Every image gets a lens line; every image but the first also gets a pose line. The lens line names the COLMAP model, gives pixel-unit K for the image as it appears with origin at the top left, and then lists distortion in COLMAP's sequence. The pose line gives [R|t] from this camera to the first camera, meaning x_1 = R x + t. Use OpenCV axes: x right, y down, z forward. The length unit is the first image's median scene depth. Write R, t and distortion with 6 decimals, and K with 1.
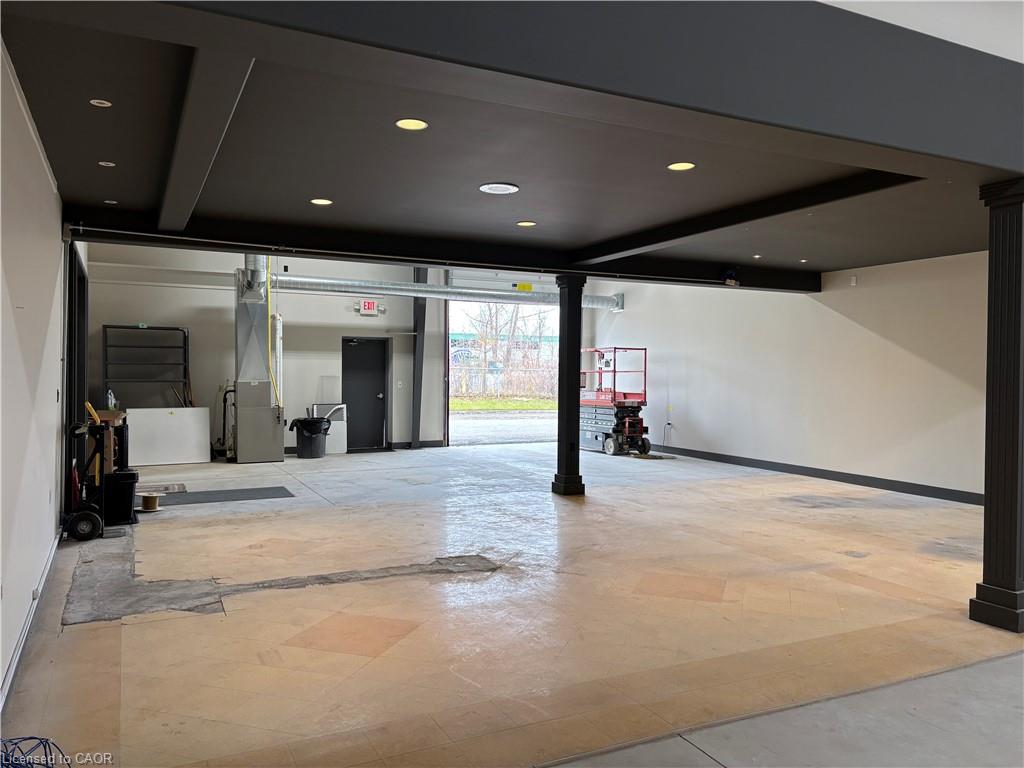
lens RADIAL K [[770.7, 0, 514.1], [0, 770.7, 380.7], [0, 0, 1]] dist [0.075405, -0.074261]
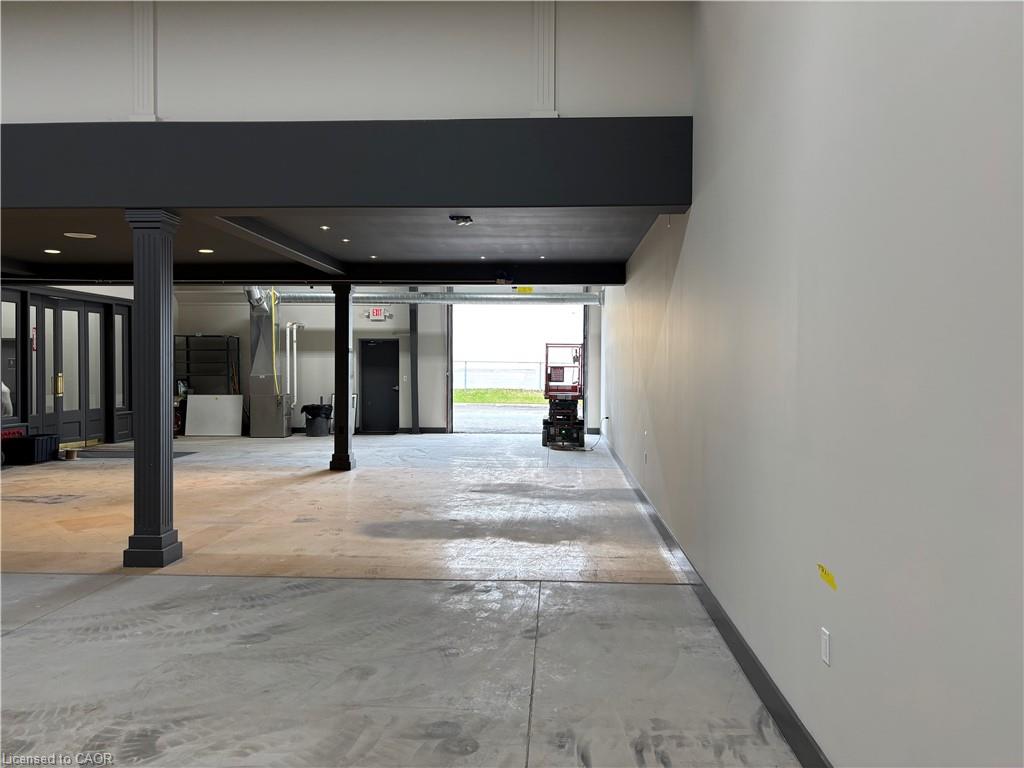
lens RADIAL K [[770.7, 0, 514.1], [0, 770.7, 380.7], [0, 0, 1]] dist [0.075405, -0.074261]
pose [[0.871423, 0.004033, -0.490515, 0.585107], [-0.002885, 0.999991, 0.003096, 0.004369], [0.490524, -0.001283, 0.871427, 0.061566]]
